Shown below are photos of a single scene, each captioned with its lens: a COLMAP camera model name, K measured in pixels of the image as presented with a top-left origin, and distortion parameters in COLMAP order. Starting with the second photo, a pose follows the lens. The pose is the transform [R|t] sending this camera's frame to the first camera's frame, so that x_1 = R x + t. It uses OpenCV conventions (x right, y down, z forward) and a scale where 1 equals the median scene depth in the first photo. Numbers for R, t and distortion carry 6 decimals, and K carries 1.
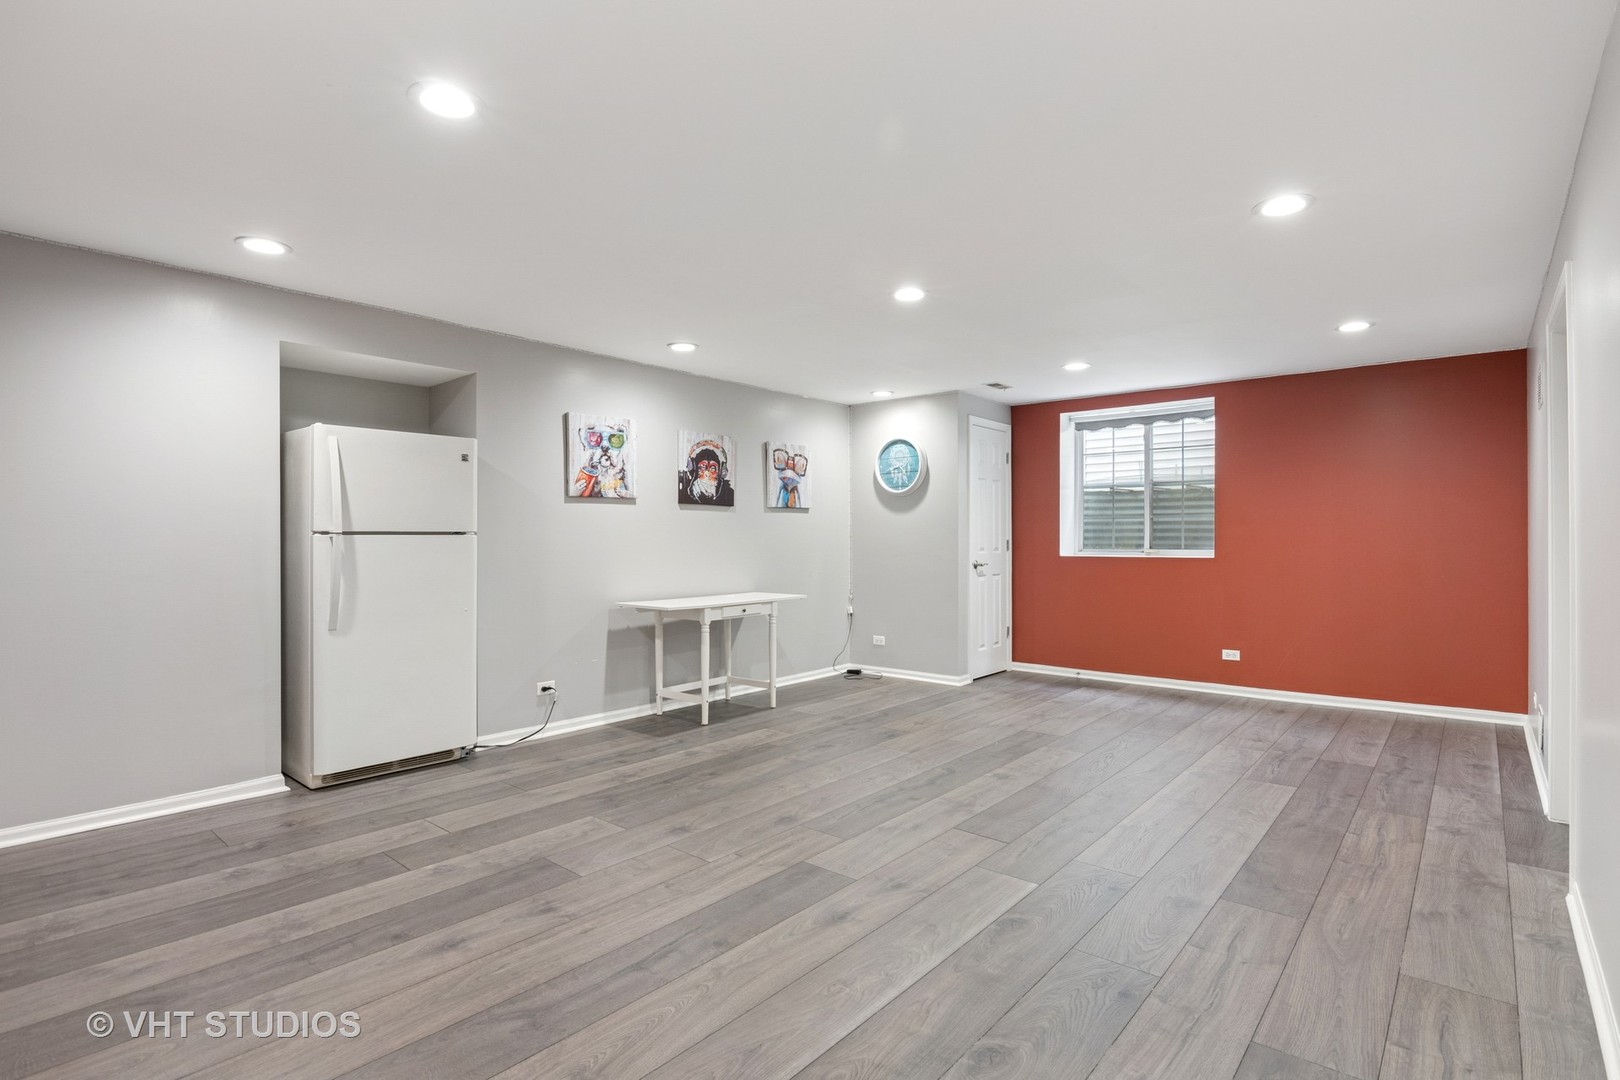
lens RADIAL K [[795.6, 0, 817.1], [0, 795.6, 537.1], [0, 0, 1]] dist [-0.003764, -0.007266]
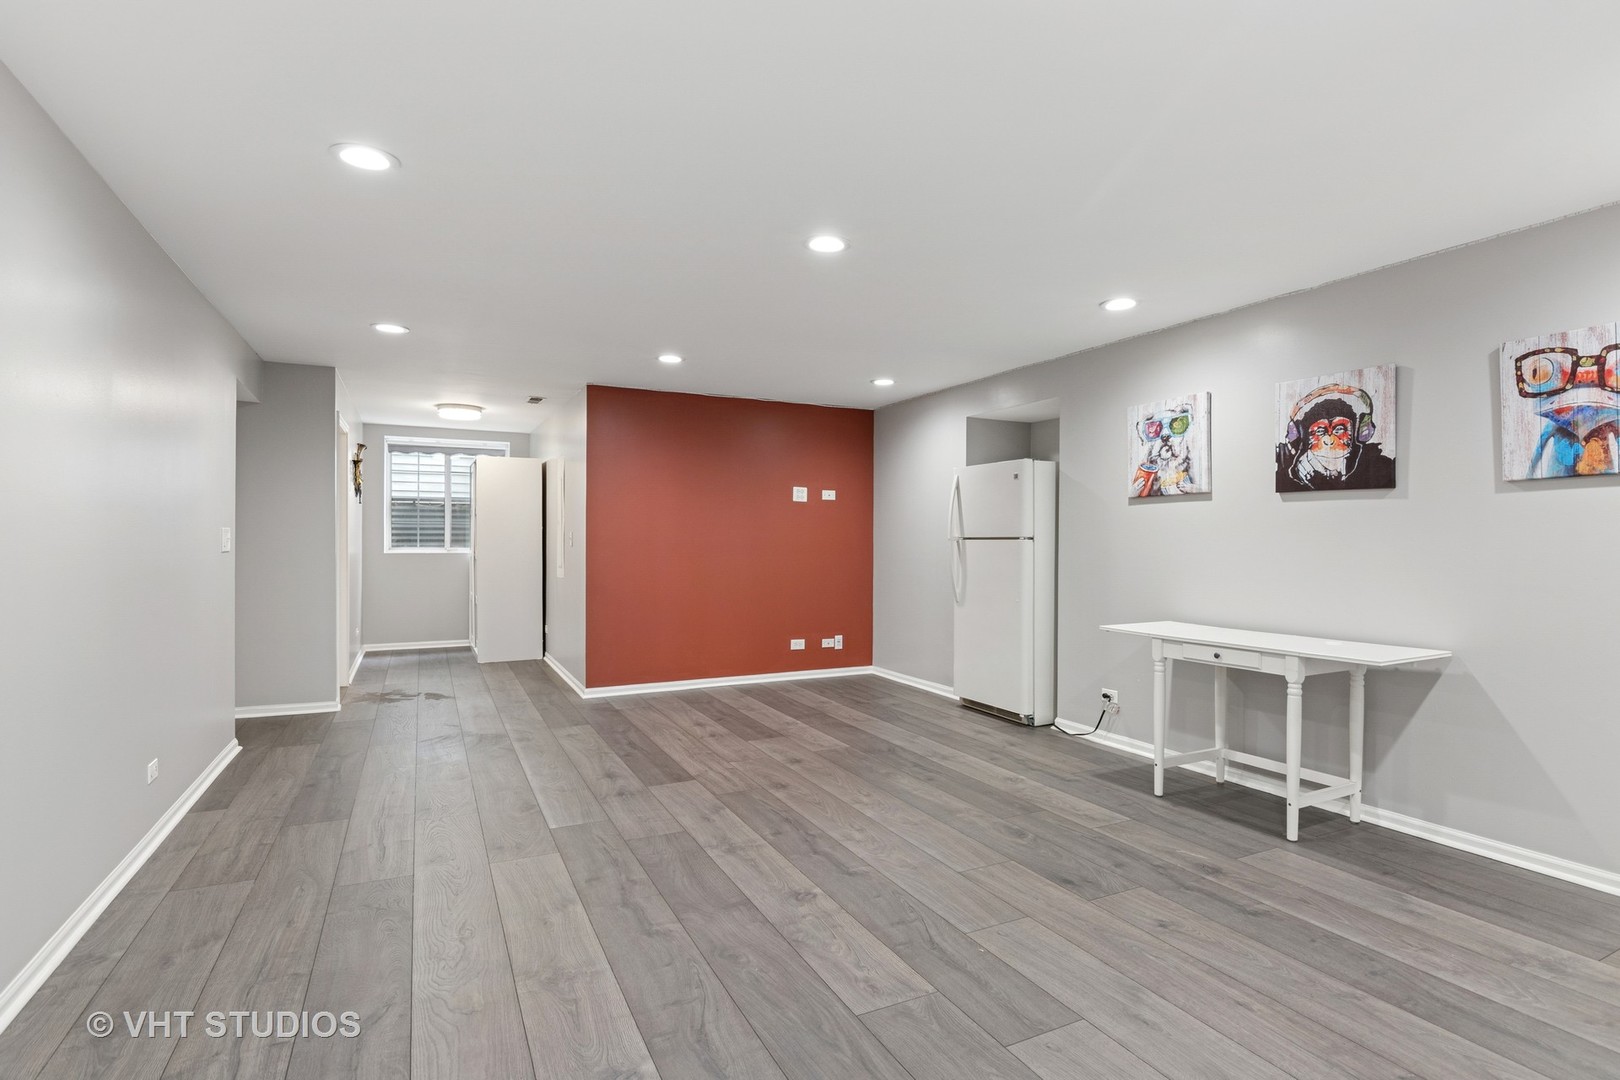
lens RADIAL K [[795.6, 0, 816.5], [0, 795.6, 540.9], [0, 0, 1]] dist [-0.003764, -0.007266]
pose [[-0.399265, -0.000024, -0.916835, 0.681795], [-0.003104, 0.999994, 0.001325, -0.001203], [0.916830, 0.003375, -0.399263, 1.030778]]
